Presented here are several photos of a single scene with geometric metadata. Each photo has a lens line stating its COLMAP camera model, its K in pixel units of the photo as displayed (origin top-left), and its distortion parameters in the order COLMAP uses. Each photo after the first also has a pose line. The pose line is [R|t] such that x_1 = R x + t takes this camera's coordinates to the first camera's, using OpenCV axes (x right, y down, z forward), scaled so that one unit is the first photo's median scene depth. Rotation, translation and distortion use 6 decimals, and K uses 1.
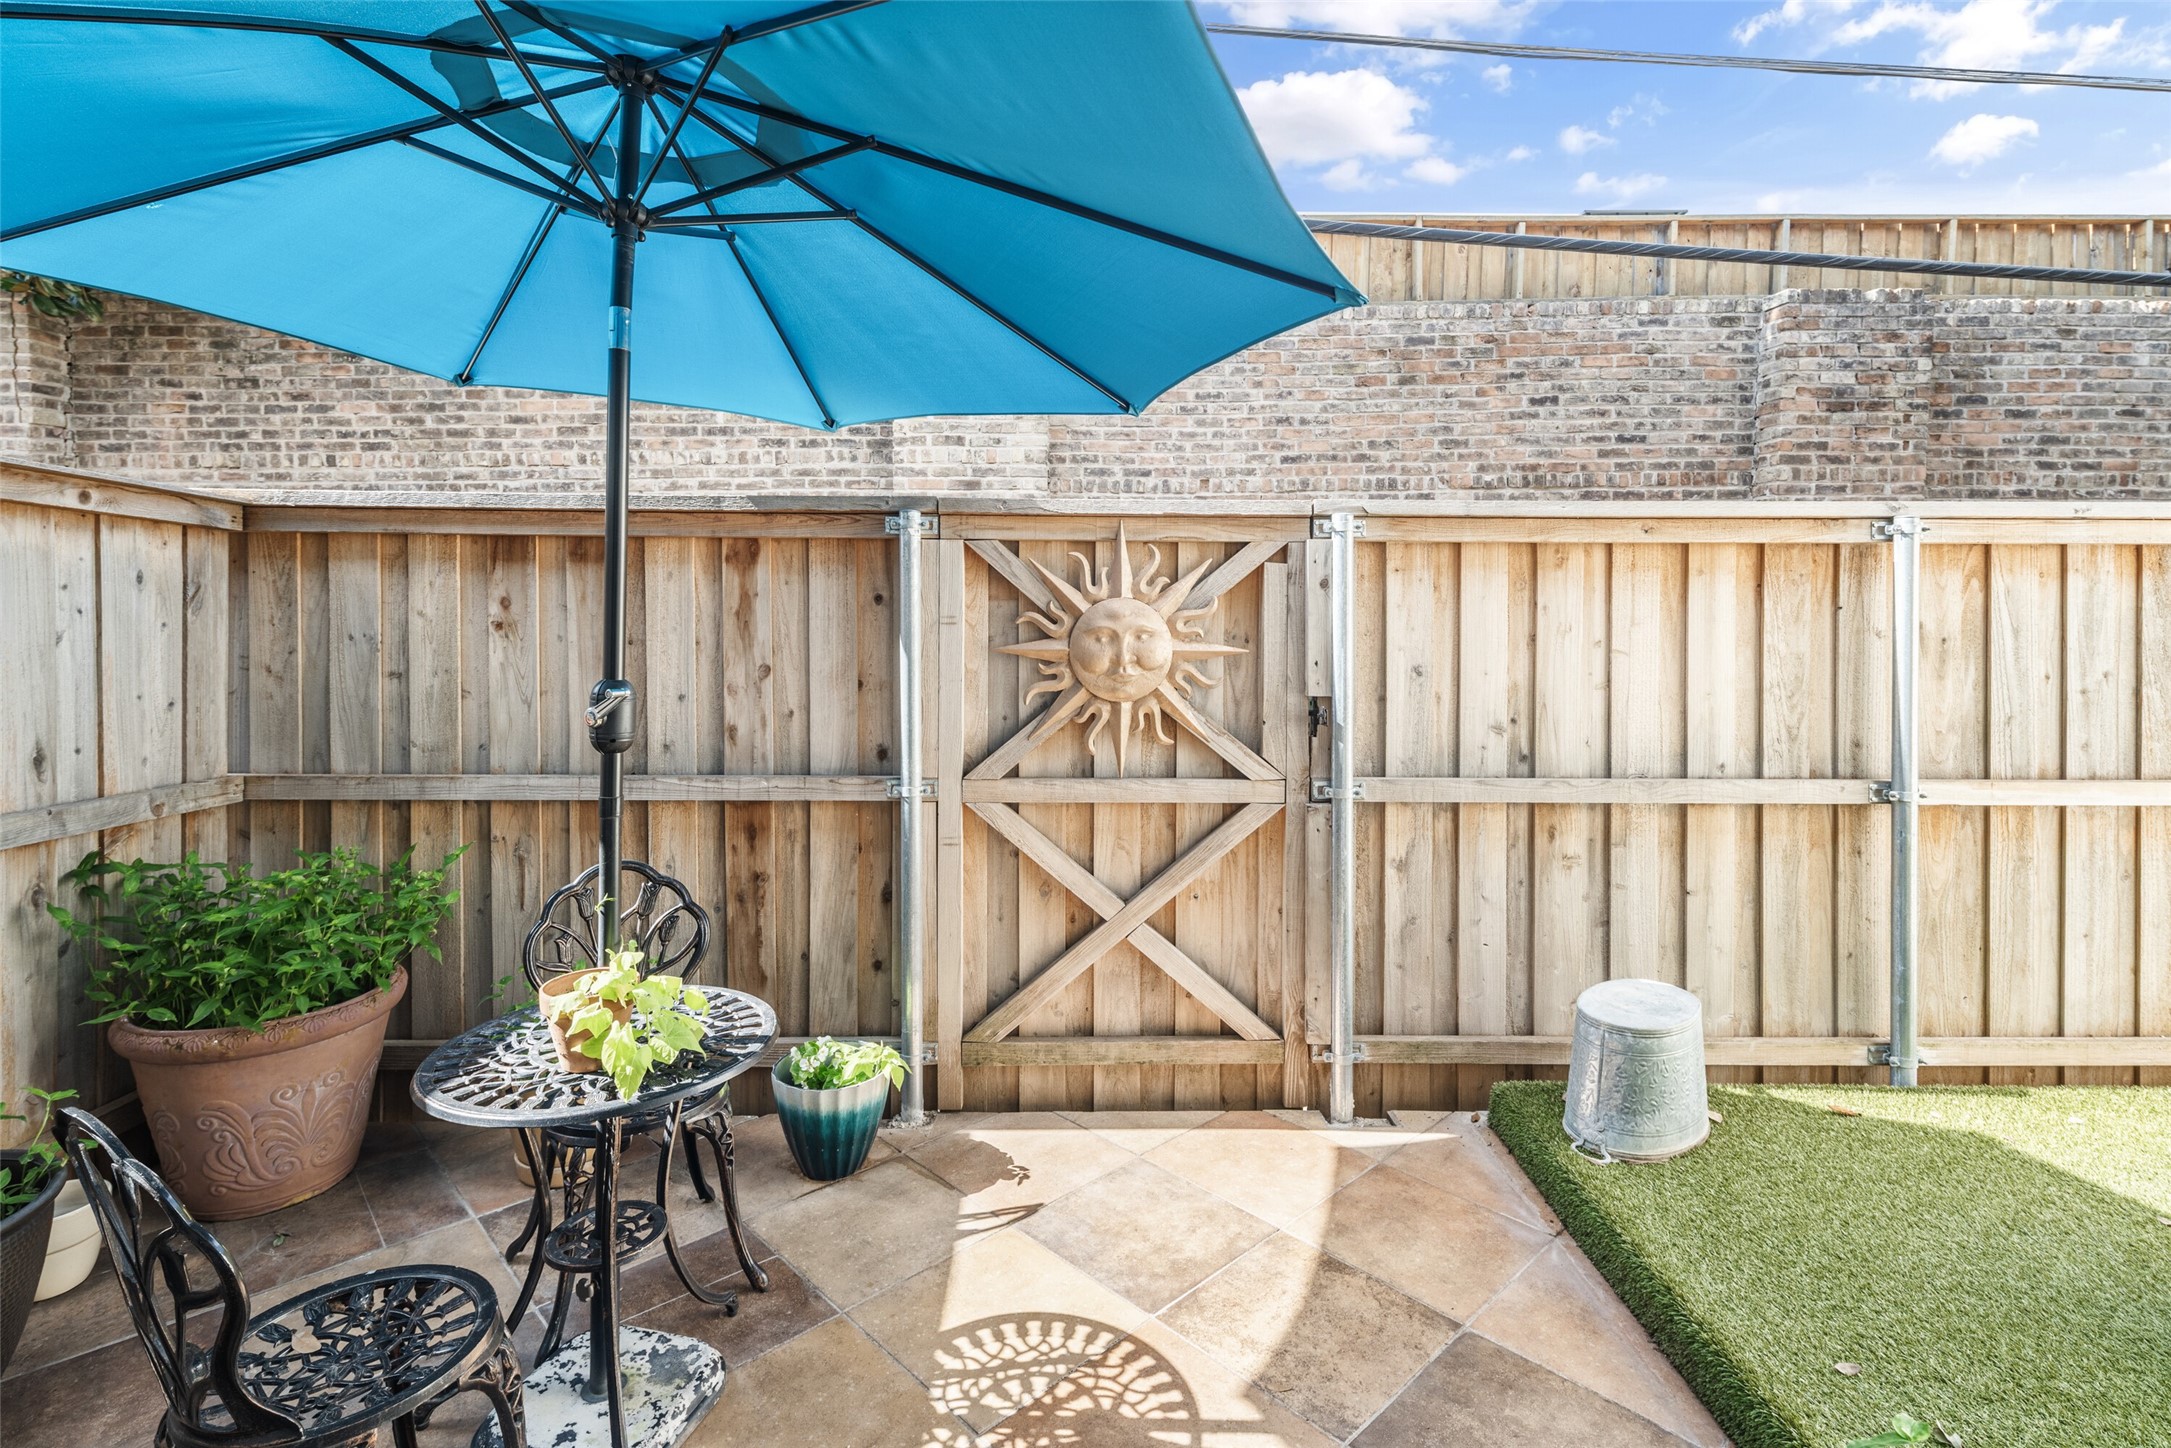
lens RADIAL K [[1070.8, 0, 1092.3], [0, 1070.8, 630.7], [0, 0, 1]] dist [0.008186, -0.000510]
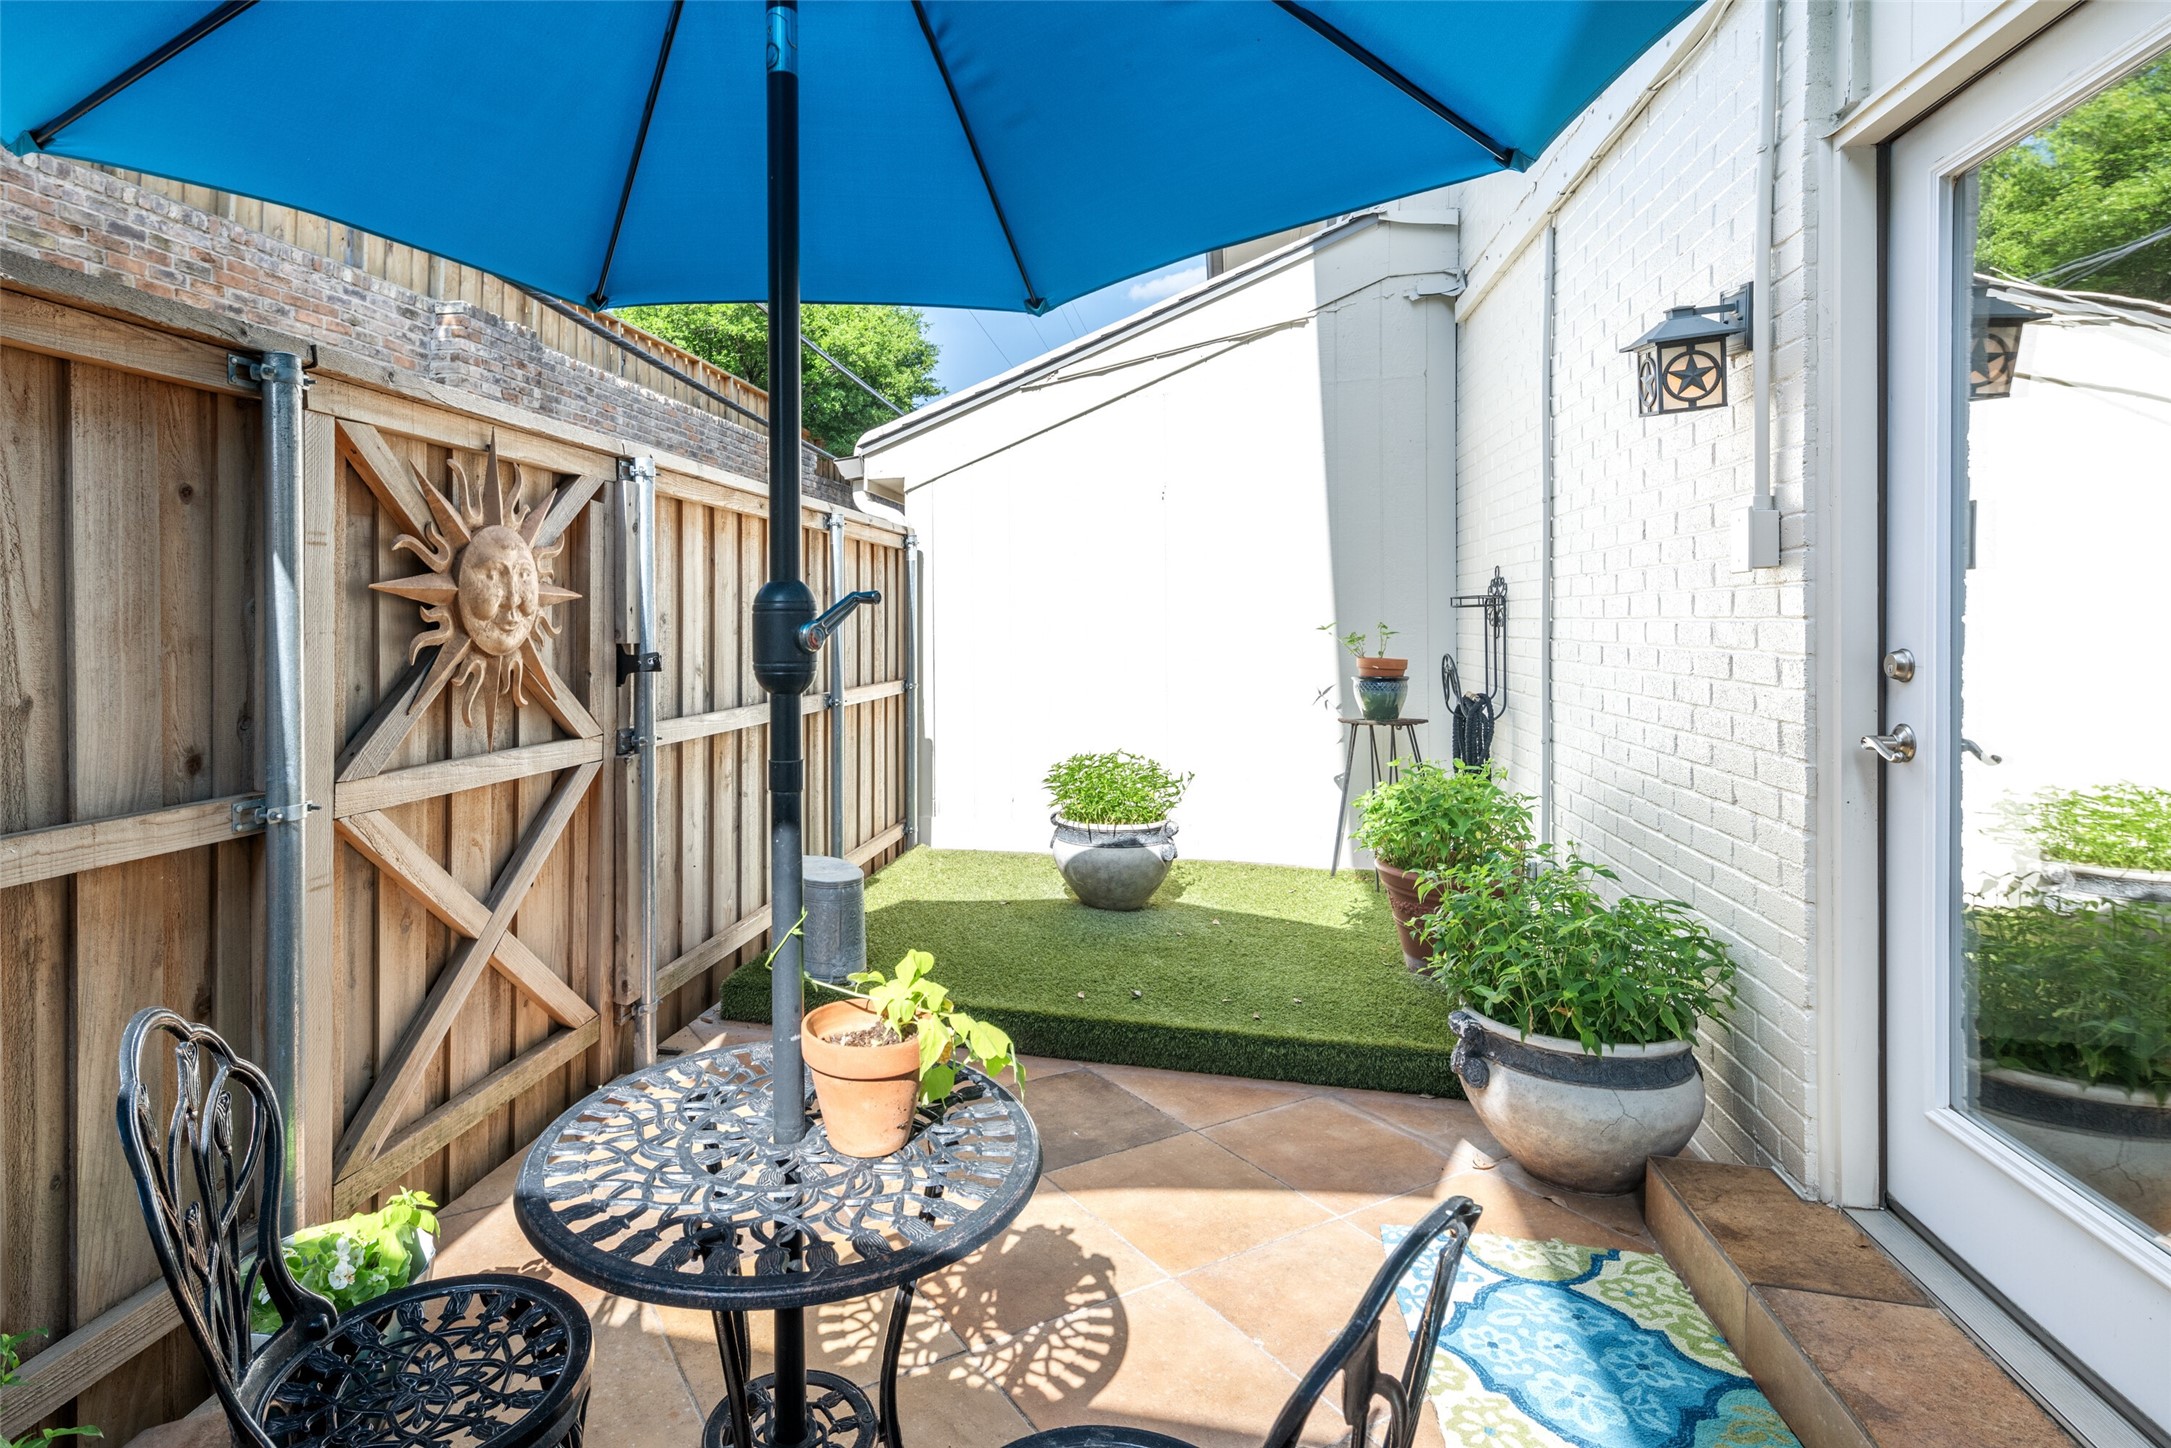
lens RADIAL K [[1070.8, 0, 1007.6], [0, 1070.8, 622.4], [0, 0, 1]] dist [0.008186, -0.000510]
pose [[0.230290, -0.006399, 0.973101, -0.648355], [0.017004, 0.999852, 0.002551, 0.044411], [-0.972973, 0.015959, 0.230365, 0.435192]]
